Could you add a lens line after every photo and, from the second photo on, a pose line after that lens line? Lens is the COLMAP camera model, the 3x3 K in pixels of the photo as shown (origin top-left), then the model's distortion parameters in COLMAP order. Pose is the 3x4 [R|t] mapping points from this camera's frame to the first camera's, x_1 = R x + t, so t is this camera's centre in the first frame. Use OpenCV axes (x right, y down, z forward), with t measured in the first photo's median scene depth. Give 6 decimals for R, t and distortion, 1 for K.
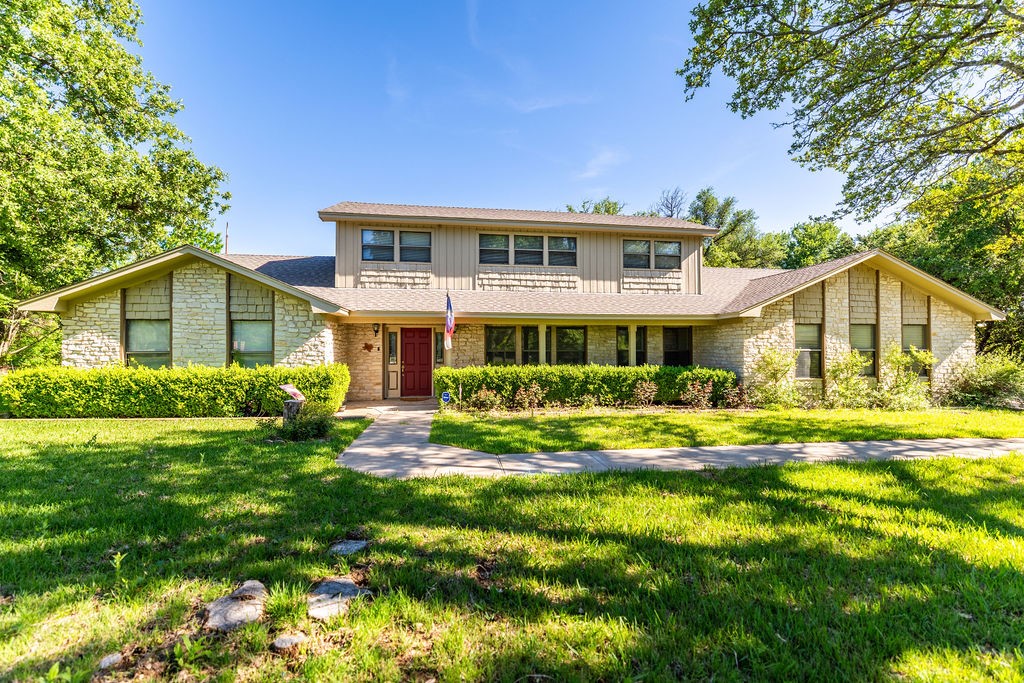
lens RADIAL K [[437.1, 0, 502.6], [0, 437.1, 344.0], [0, 0, 1]] dist [0.000912, 0.000086]
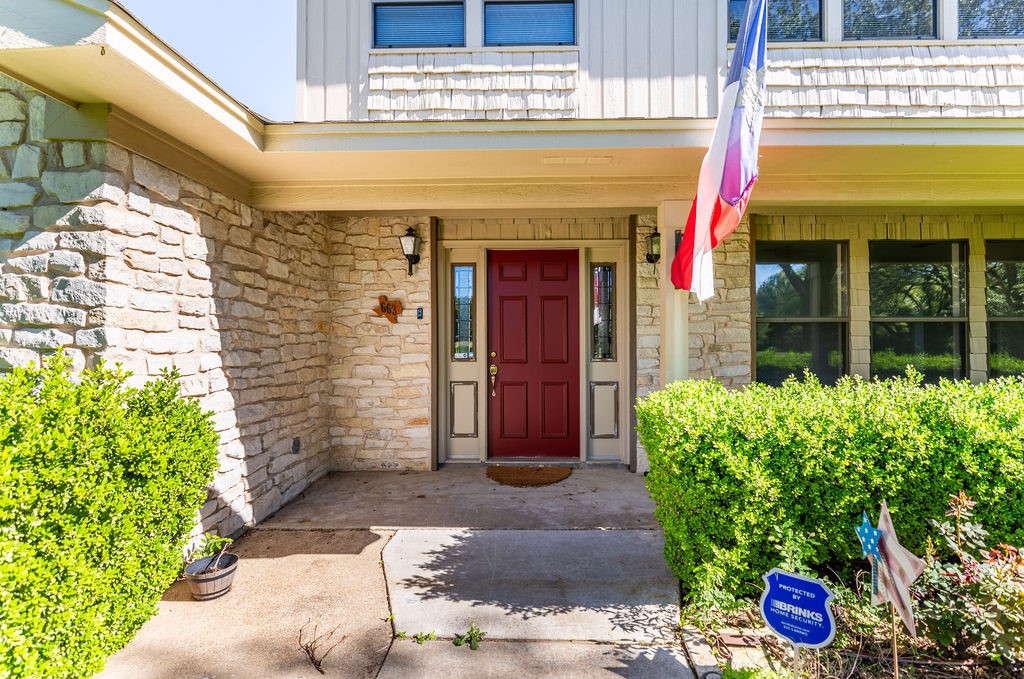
lens RADIAL K [[461.8, 0, 511.6], [0, 461.8, 341.4], [0, 0, 1]] dist [-0.003674, -0.000158]
pose [[0.984823, 0.000382, -0.173564, -0.164685], [0.003676, 0.999727, 0.023057, 0.025393], [0.173525, -0.023345, 0.984553, 0.705772]]
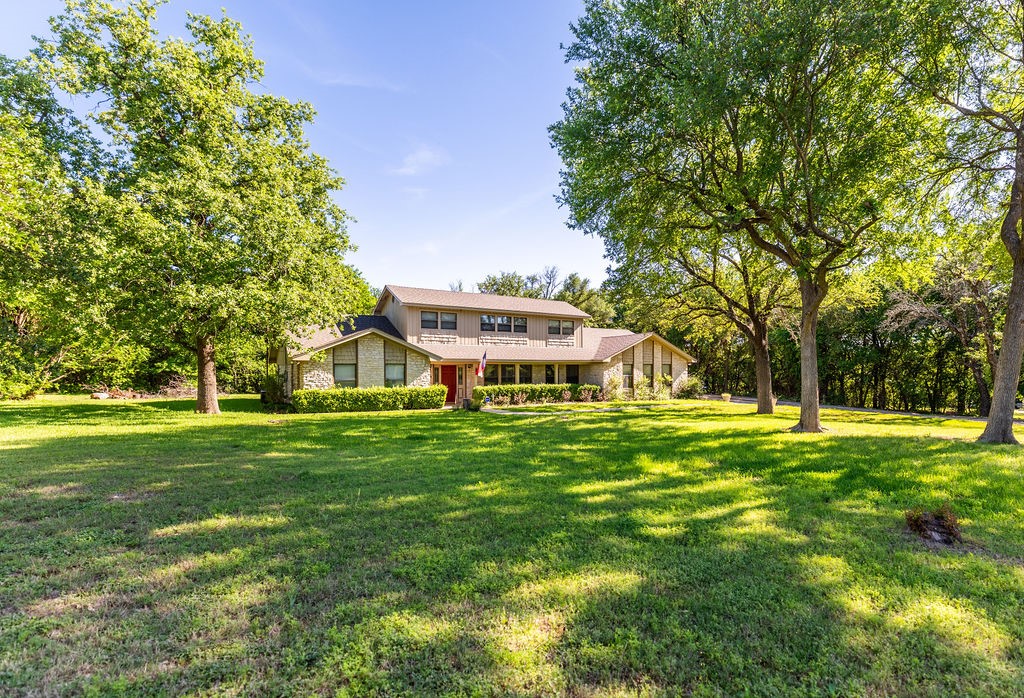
lens RADIAL K [[492.2, 0, 512.0], [0, 492.2, 349.0], [0, 0, 1]] dist [0.000016, 0.000019]
pose [[0.929554, 0.011540, 0.368504, -0.780892], [-0.002691, 0.999696, -0.024519, -0.059412], [-0.368675, 0.021800, 0.929303, -1.125138]]
